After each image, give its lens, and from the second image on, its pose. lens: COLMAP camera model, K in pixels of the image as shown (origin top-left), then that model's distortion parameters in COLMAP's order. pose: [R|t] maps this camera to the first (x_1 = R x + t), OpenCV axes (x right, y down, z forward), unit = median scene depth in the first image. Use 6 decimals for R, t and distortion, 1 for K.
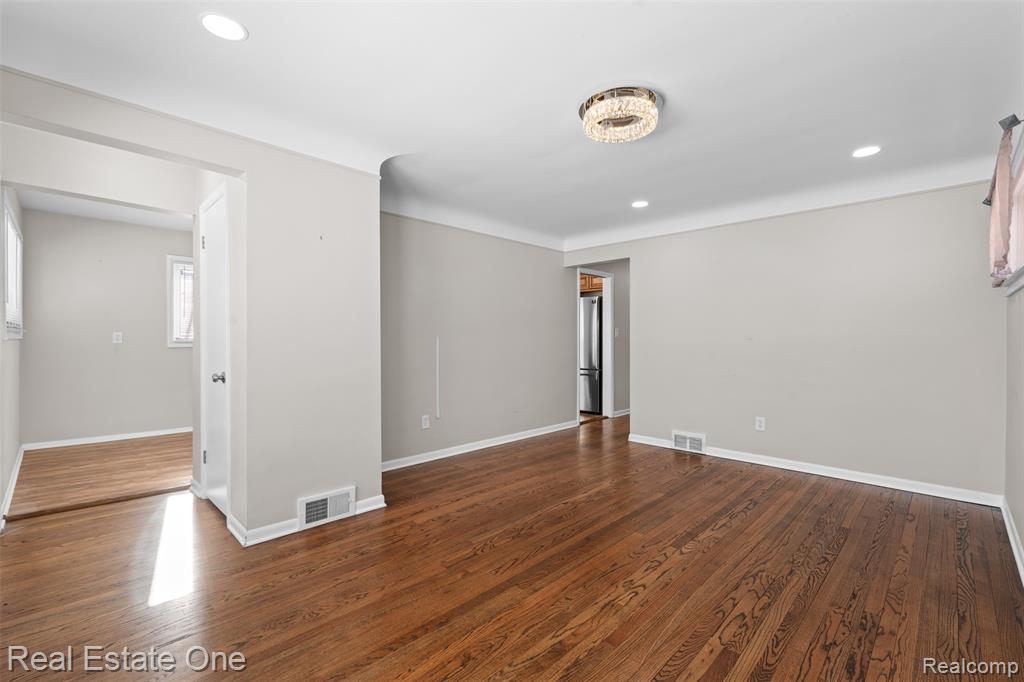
lens RADIAL K [[446.9, 0, 511.9], [0, 446.9, 339.9], [0, 0, 1]] dist [-0.007038, 0.003022]
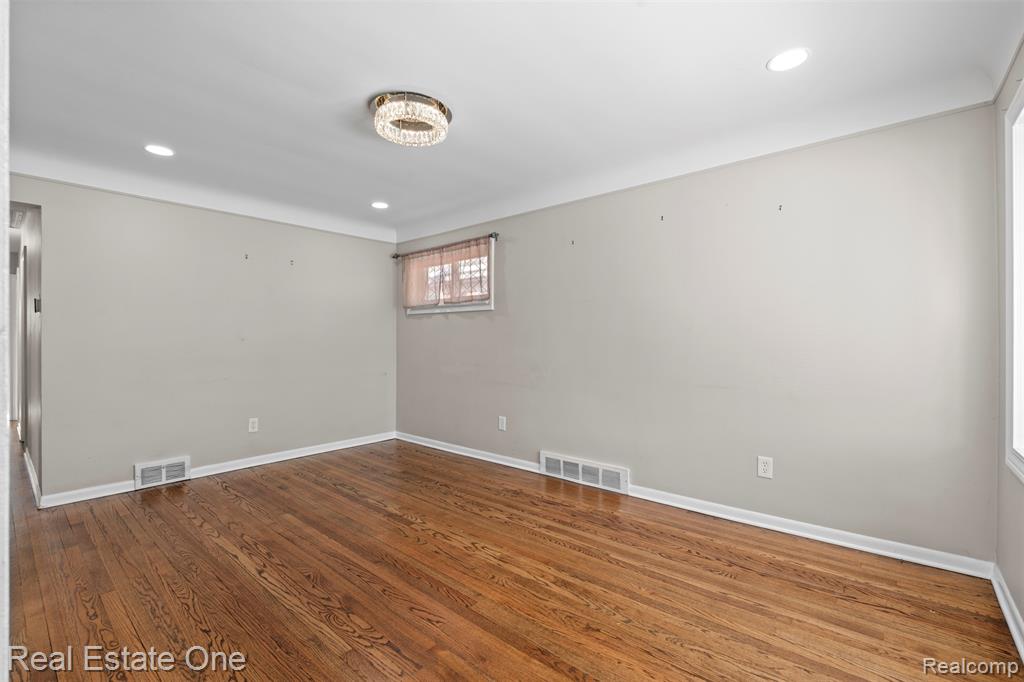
lens RADIAL K [[446.9, 0, 511.9], [0, 446.9, 338.9], [0, 0, 1]] dist [-0.007038, 0.003022]
pose [[-0.063514, -0.001569, 0.997980, -0.725563], [0.005370, 0.999984, 0.001914, -0.002502], [-0.997966, 0.005480, -0.063505, 0.768737]]
